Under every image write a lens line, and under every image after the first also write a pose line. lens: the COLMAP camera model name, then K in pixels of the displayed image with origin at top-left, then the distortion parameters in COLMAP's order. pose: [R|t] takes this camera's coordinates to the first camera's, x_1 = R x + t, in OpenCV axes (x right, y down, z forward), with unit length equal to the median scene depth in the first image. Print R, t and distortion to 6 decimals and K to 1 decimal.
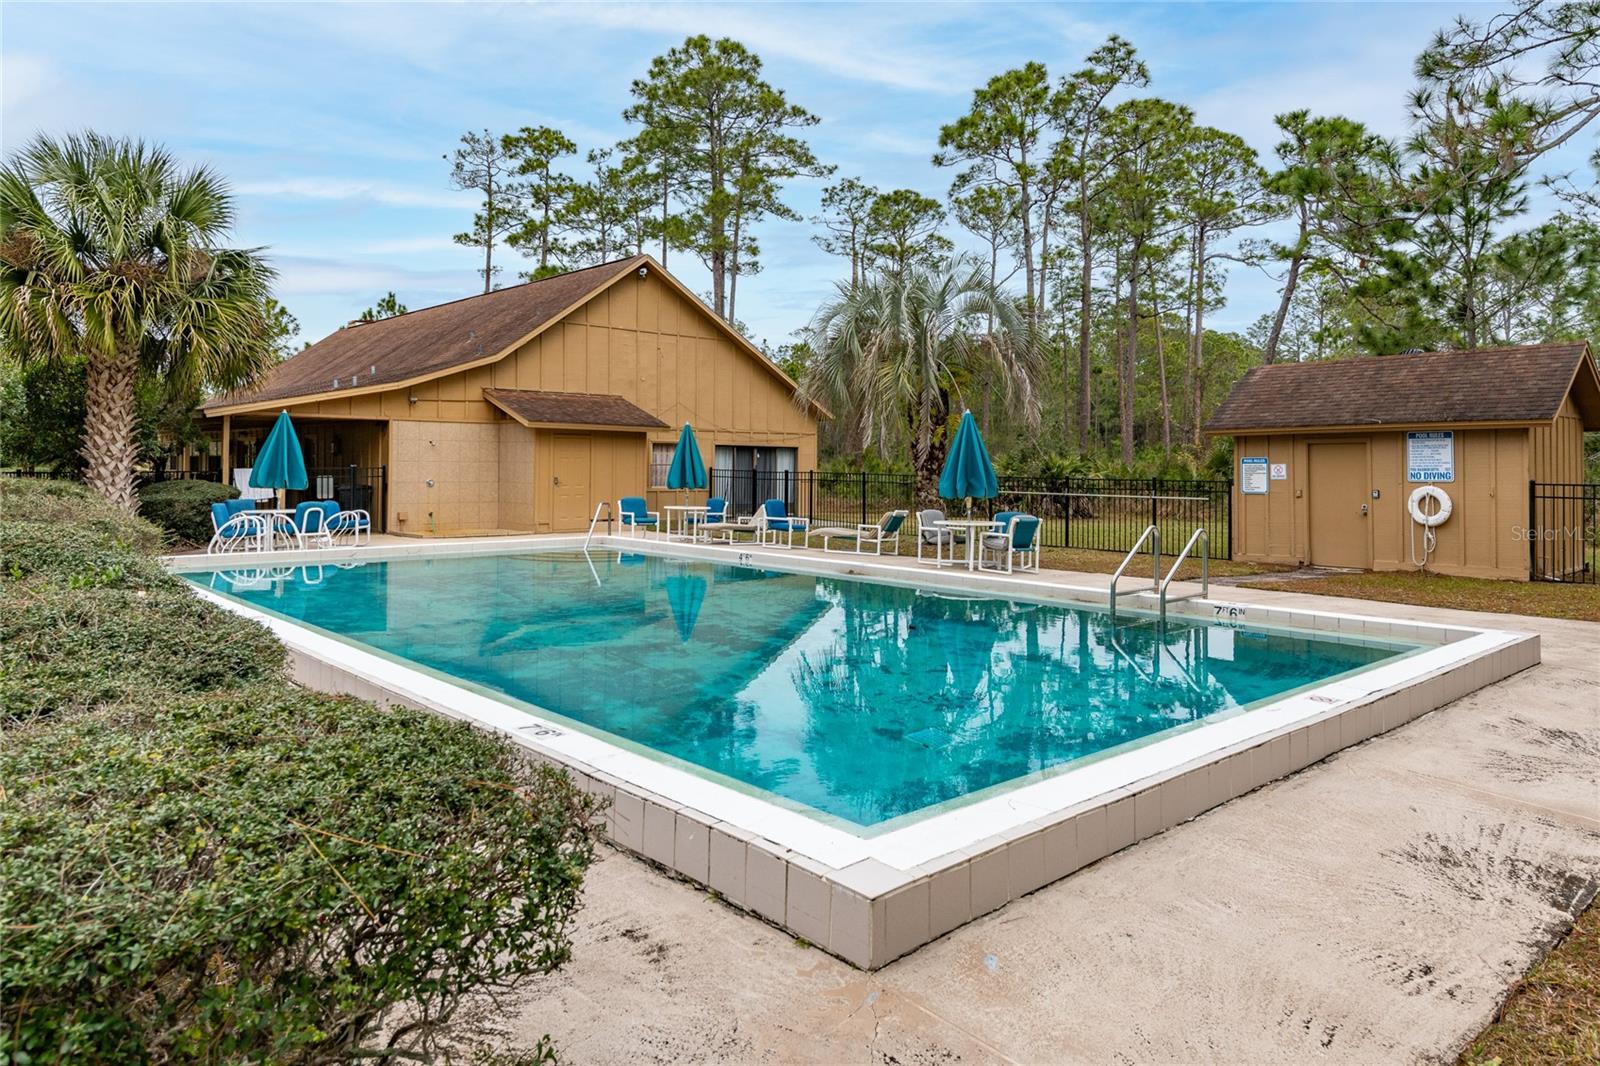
lens RADIAL K [[1034.5, 0, 787.6], [0, 1034.5, 495.6], [0, 0, 1]] dist [0.022449, -0.000237]
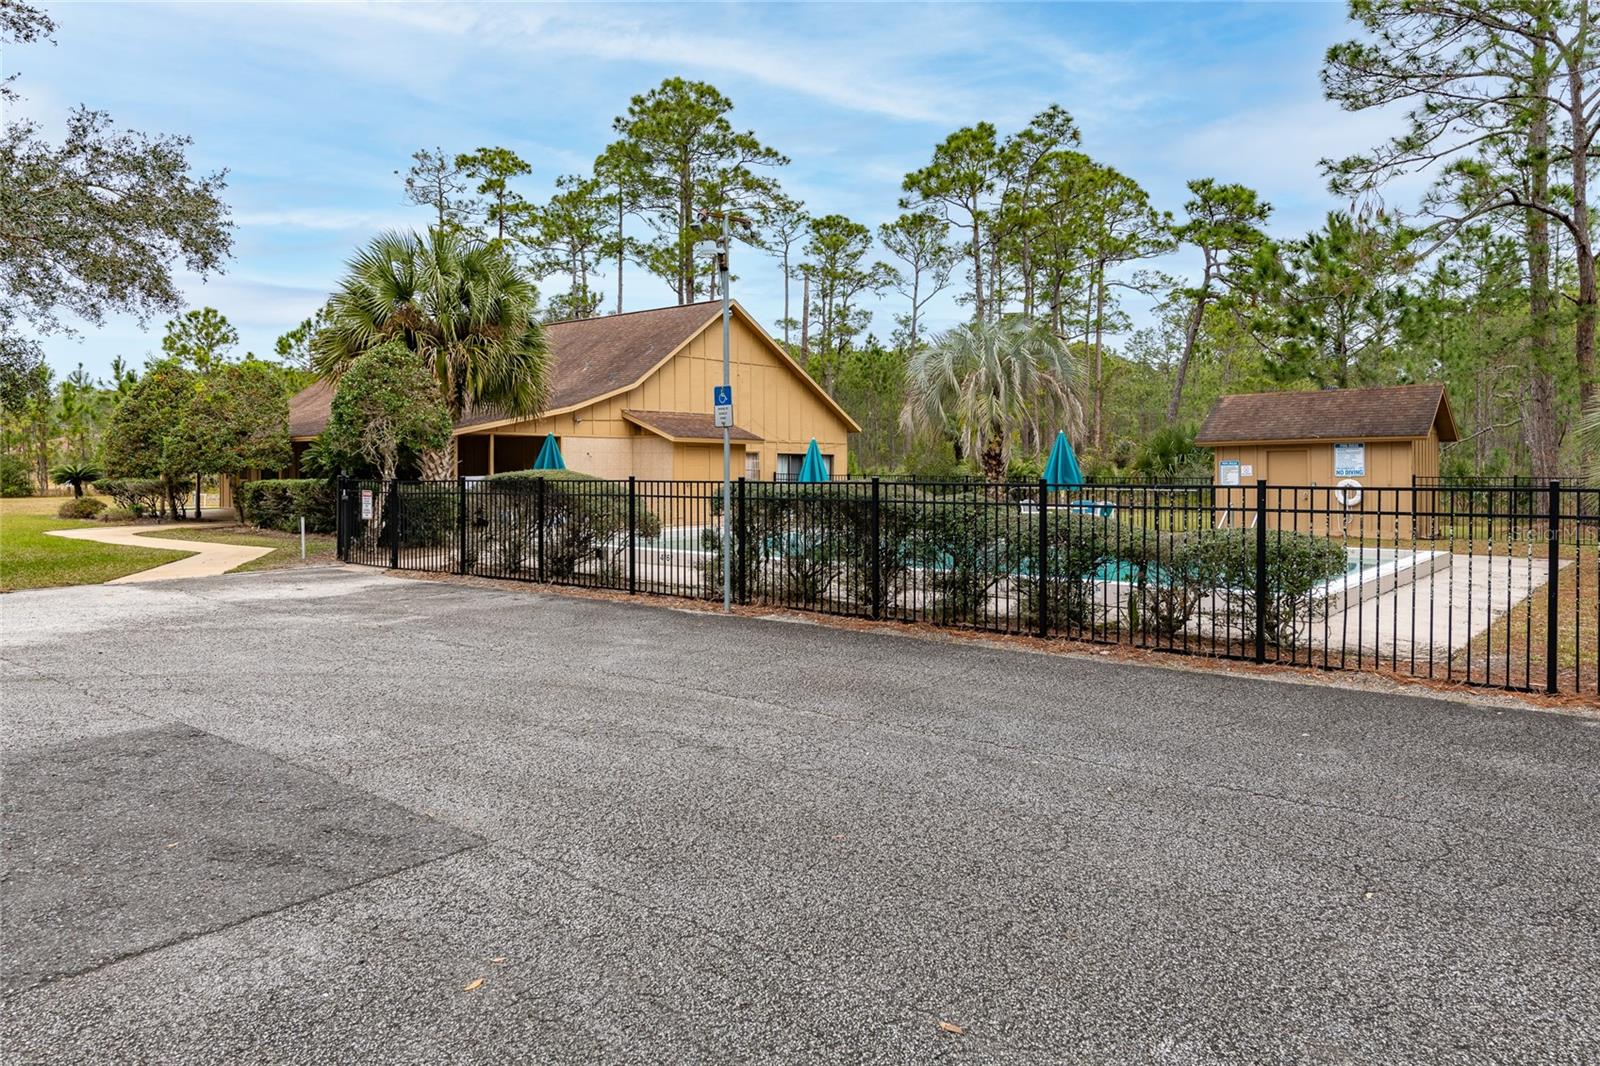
lens RADIAL K [[1034.5, 0, 800.9], [0, 1034.5, 522.6], [0, 0, 1]] dist [0.022449, -0.000237]
pose [[0.990650, -0.016103, 0.135476, -0.113360], [0.013124, 0.999653, 0.022852, 0.002672], [-0.135797, -0.020860, 0.990517, -0.116480]]
